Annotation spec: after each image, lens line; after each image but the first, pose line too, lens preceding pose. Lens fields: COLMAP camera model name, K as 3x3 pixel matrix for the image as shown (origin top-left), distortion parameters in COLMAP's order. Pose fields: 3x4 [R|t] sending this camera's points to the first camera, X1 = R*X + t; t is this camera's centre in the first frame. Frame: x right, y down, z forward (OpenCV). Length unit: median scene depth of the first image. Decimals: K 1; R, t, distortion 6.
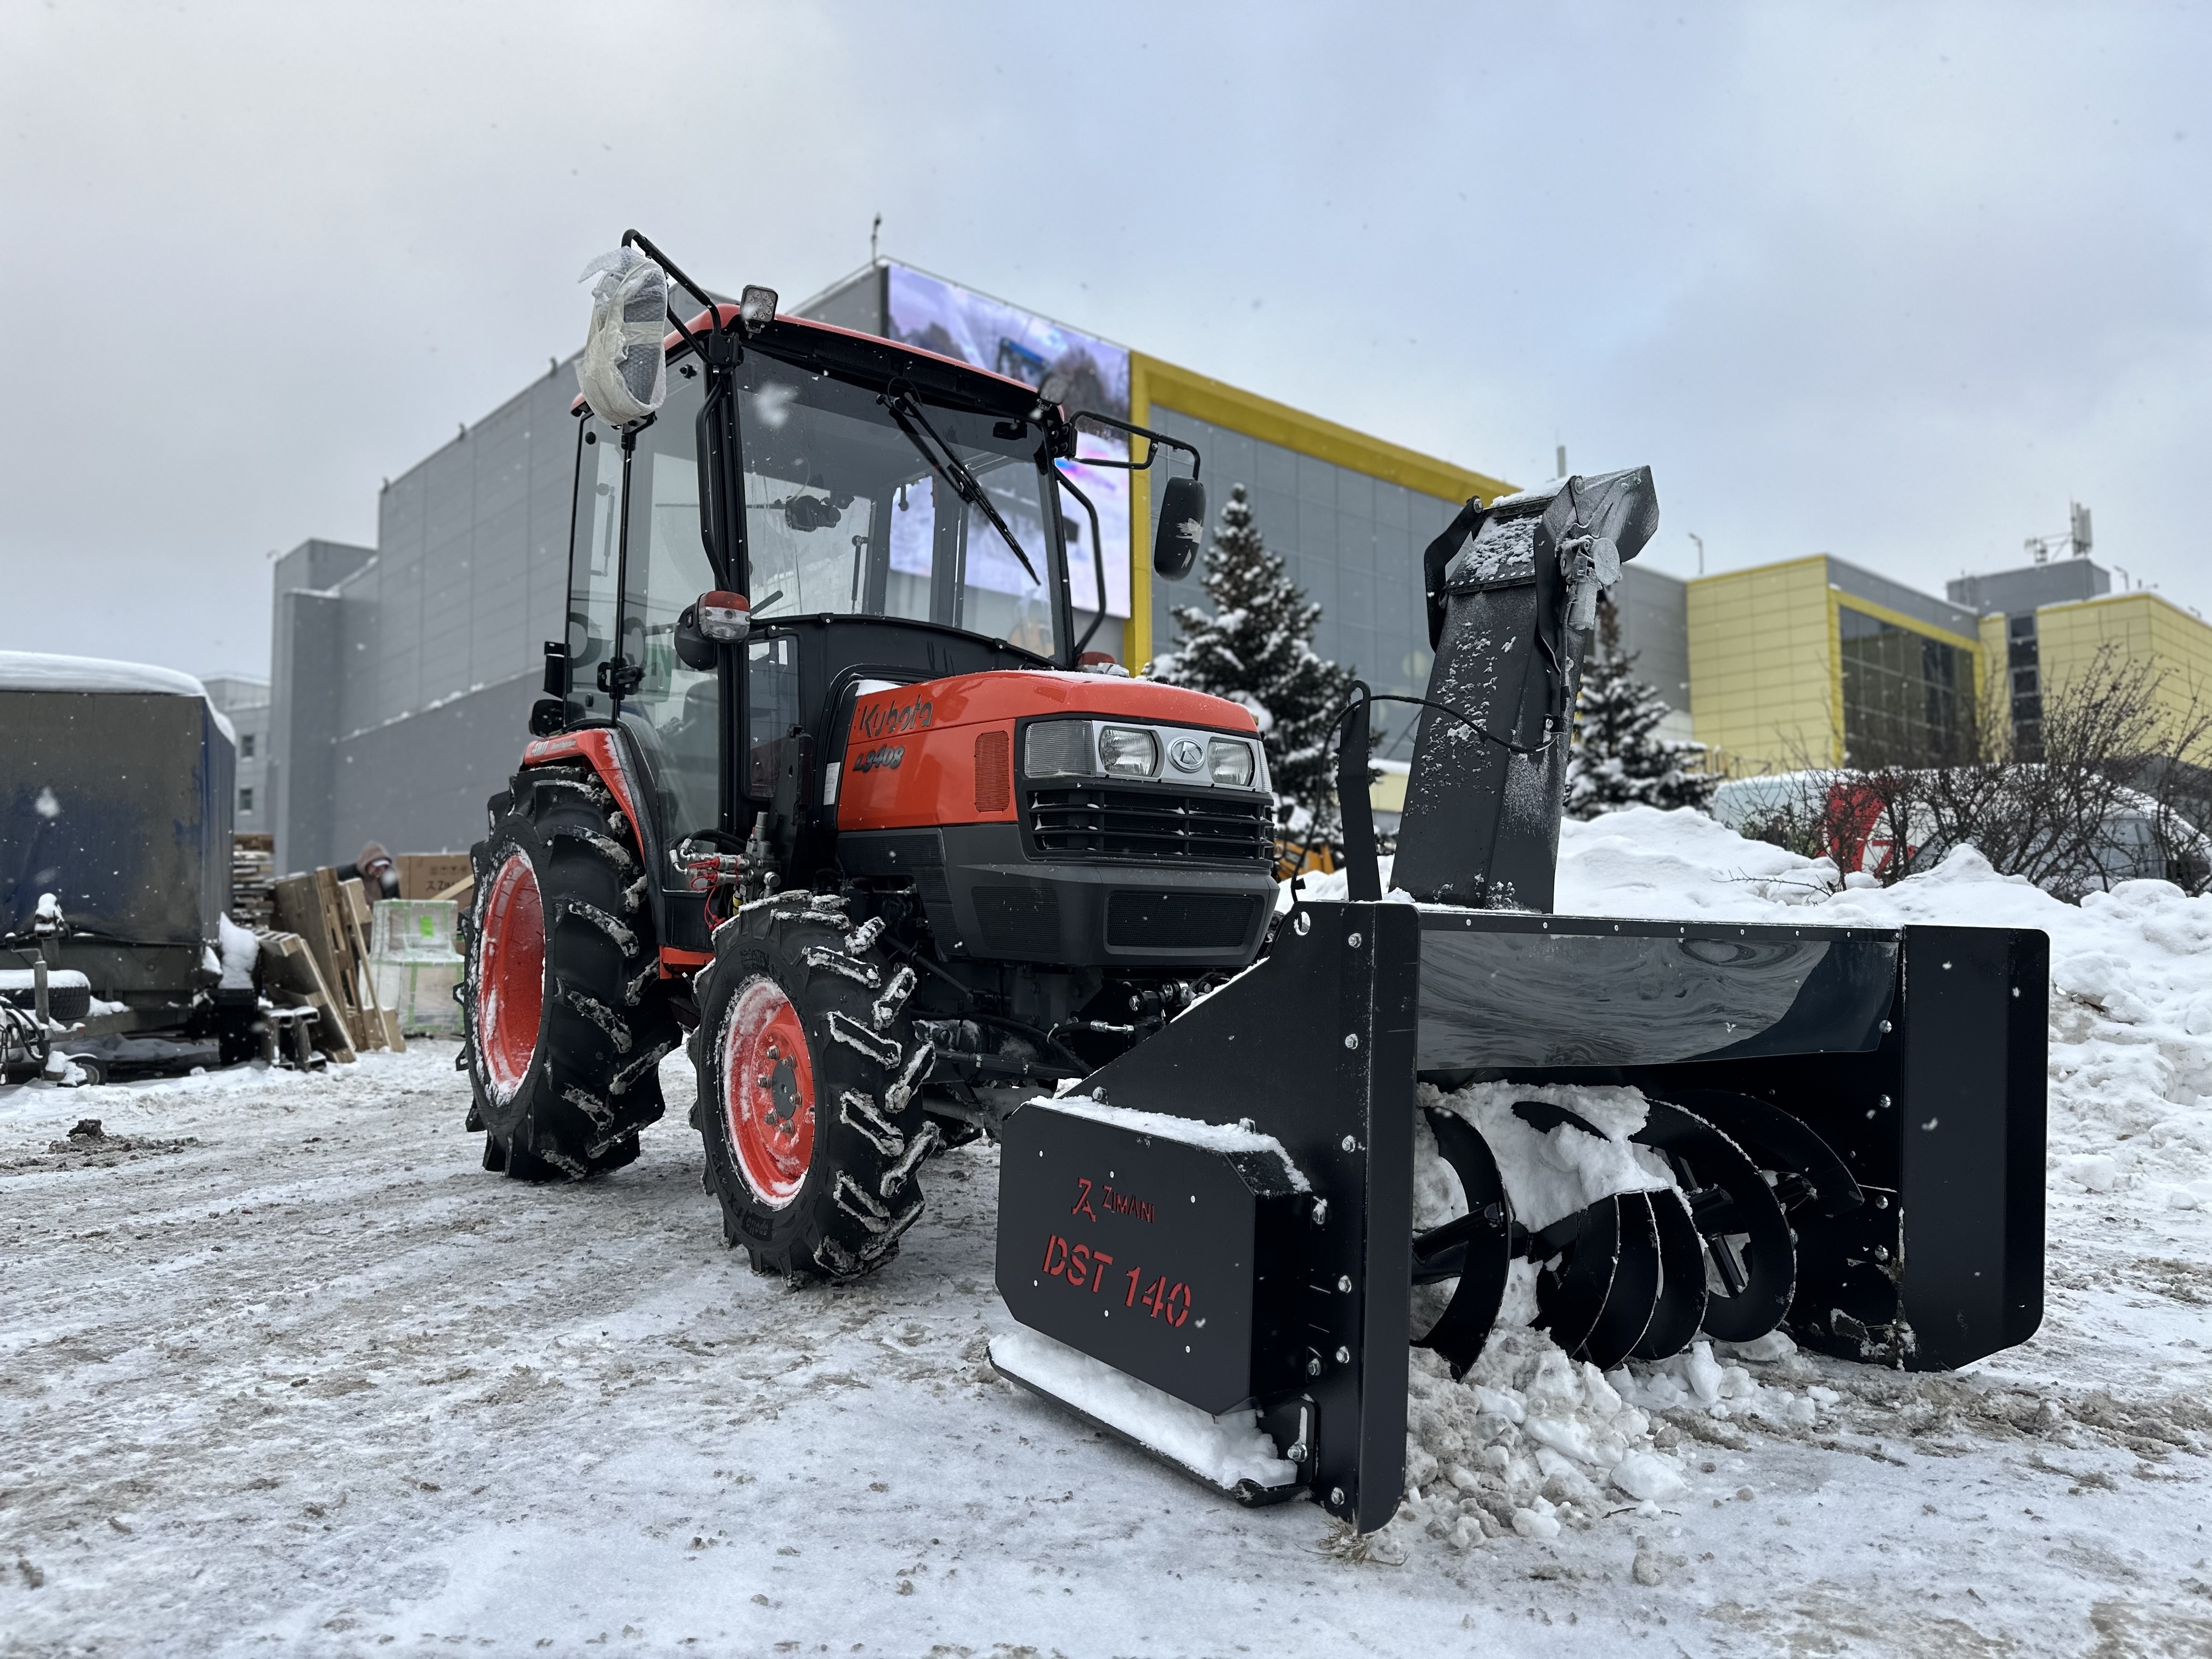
lens RADIAL K [[1538.3, 0, 1107.6], [0, 1538.3, 817.3], [0, 0, 1]] dist [0.060072, -0.070340]
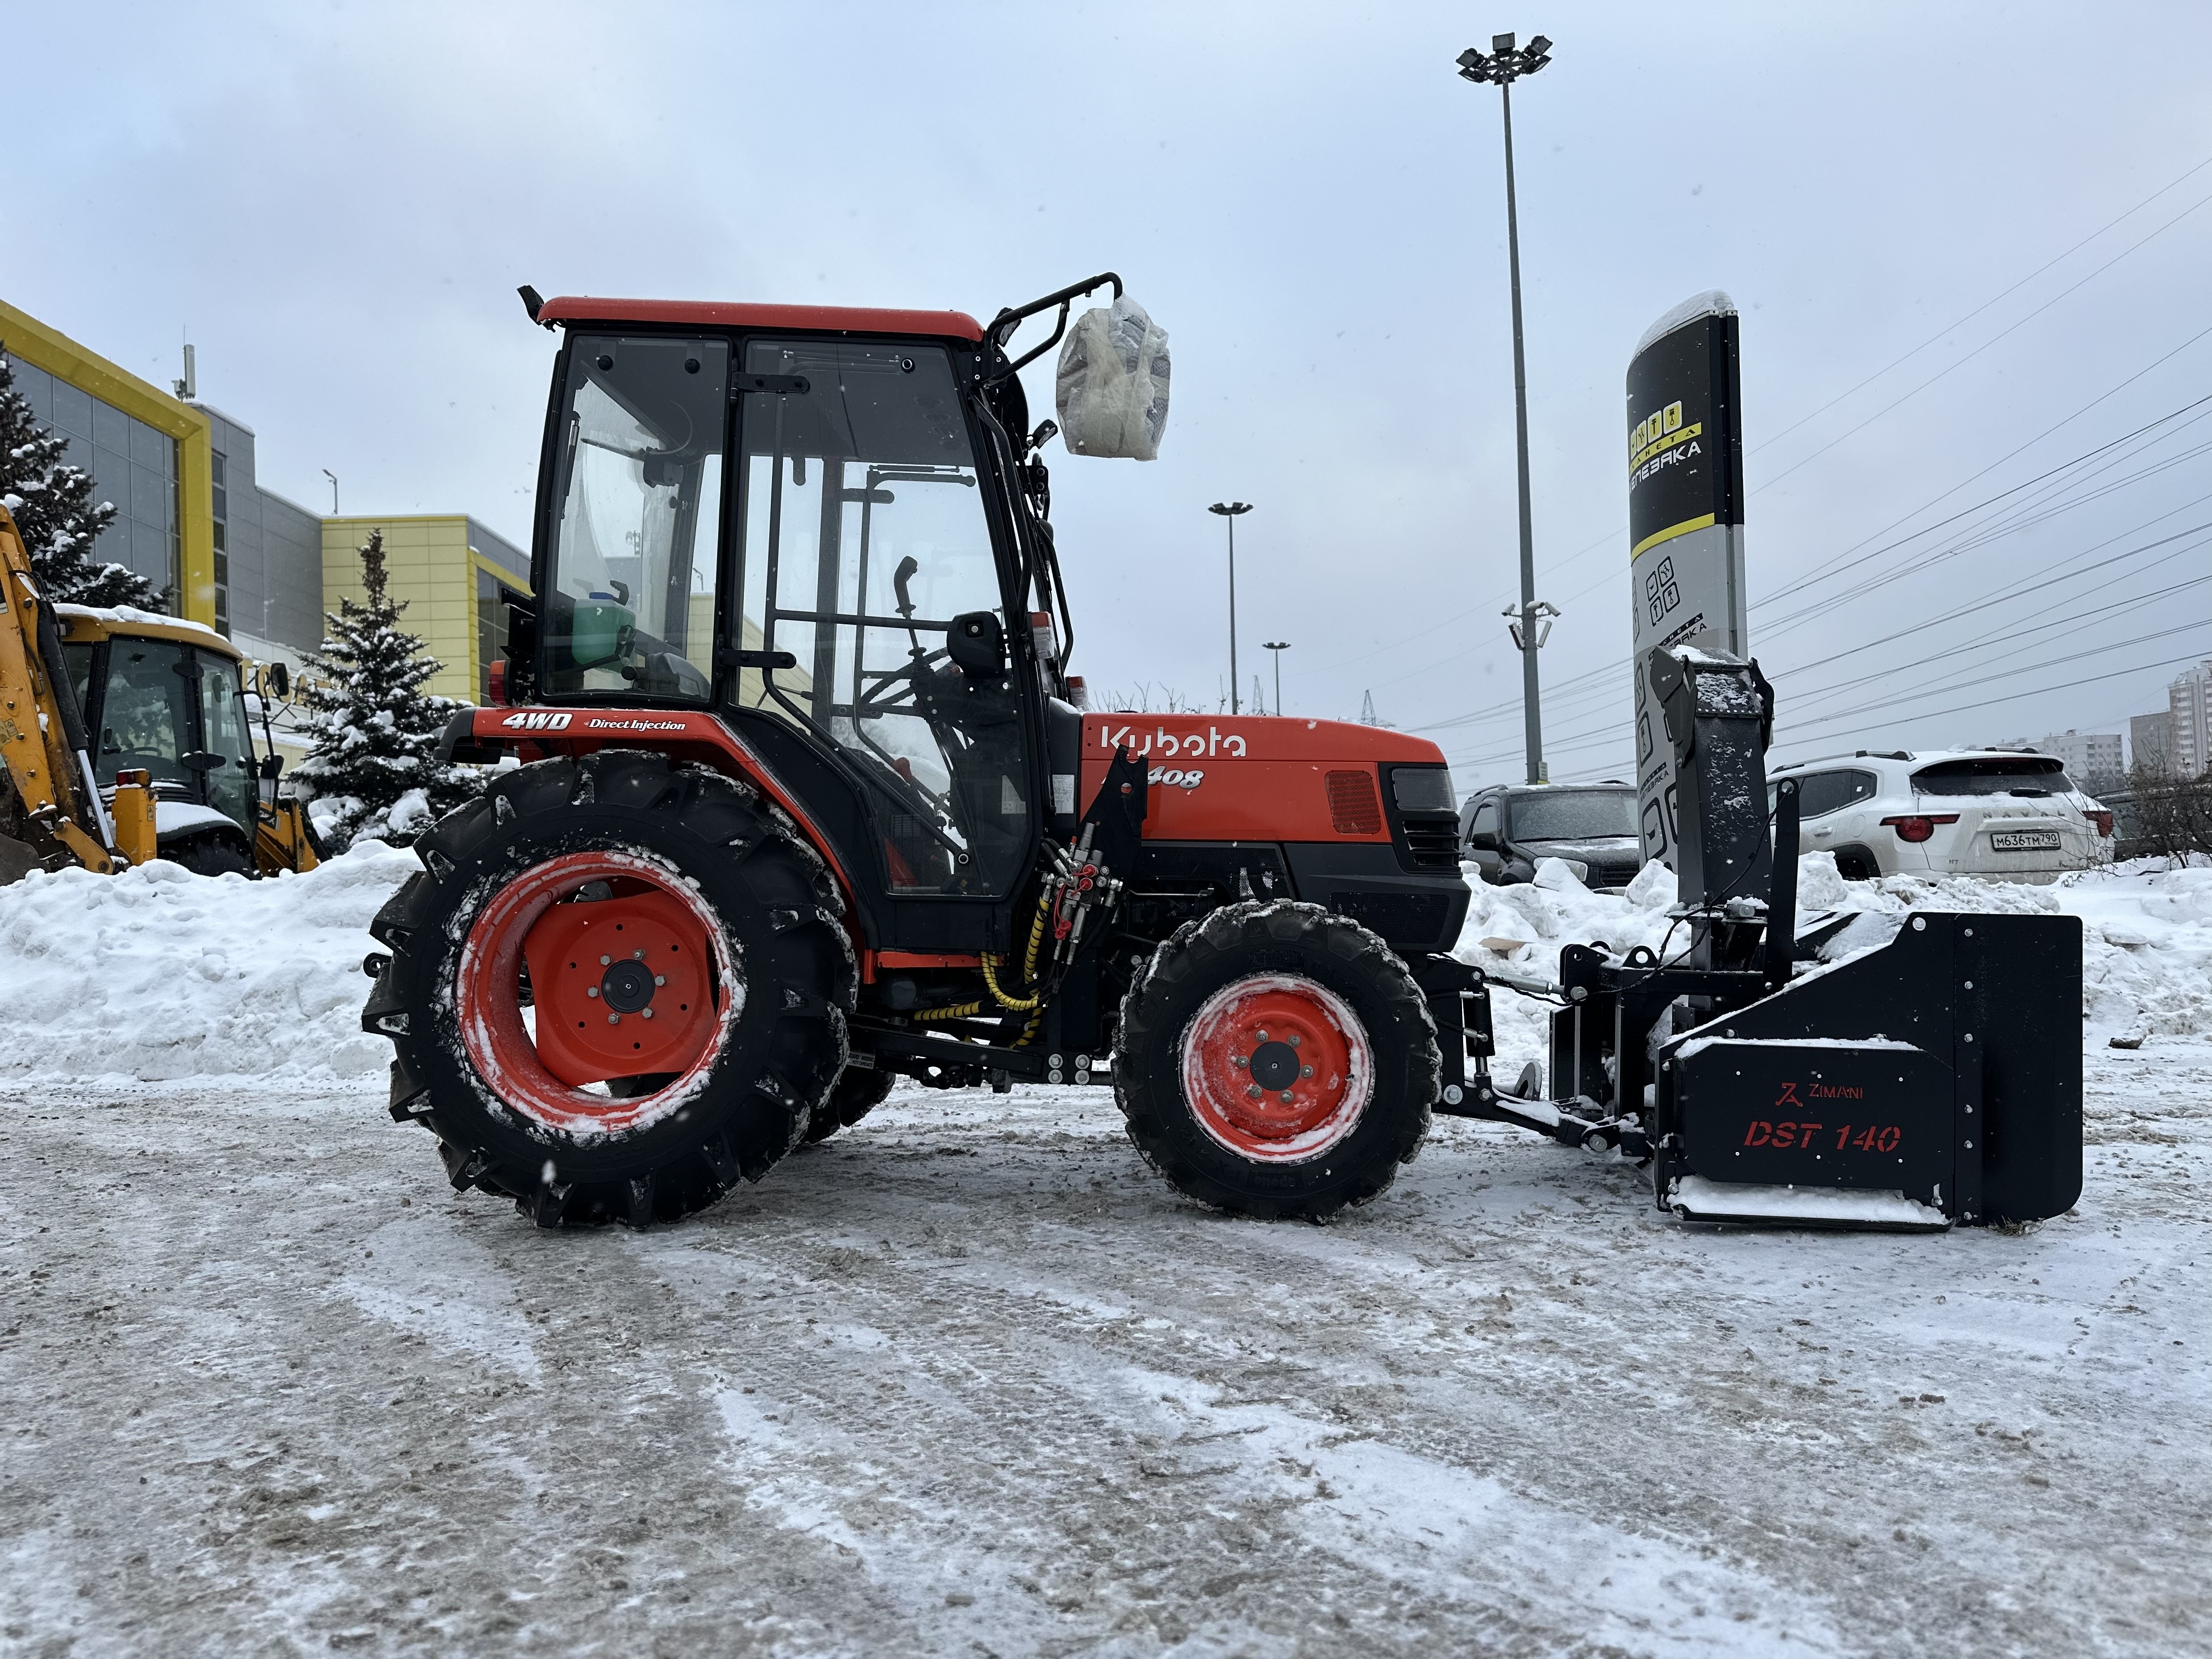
lens RADIAL K [[1538.3, 0, 1107.6], [0, 1538.3, 817.3], [0, 0, 1]] dist [0.060072, -0.070340]
pose [[0.637445, 0.020298, 0.770228, -0.128939], [-0.045045, 0.998925, 0.010955, -0.002395], [-0.769178, -0.041678, 0.637674, 0.037717]]
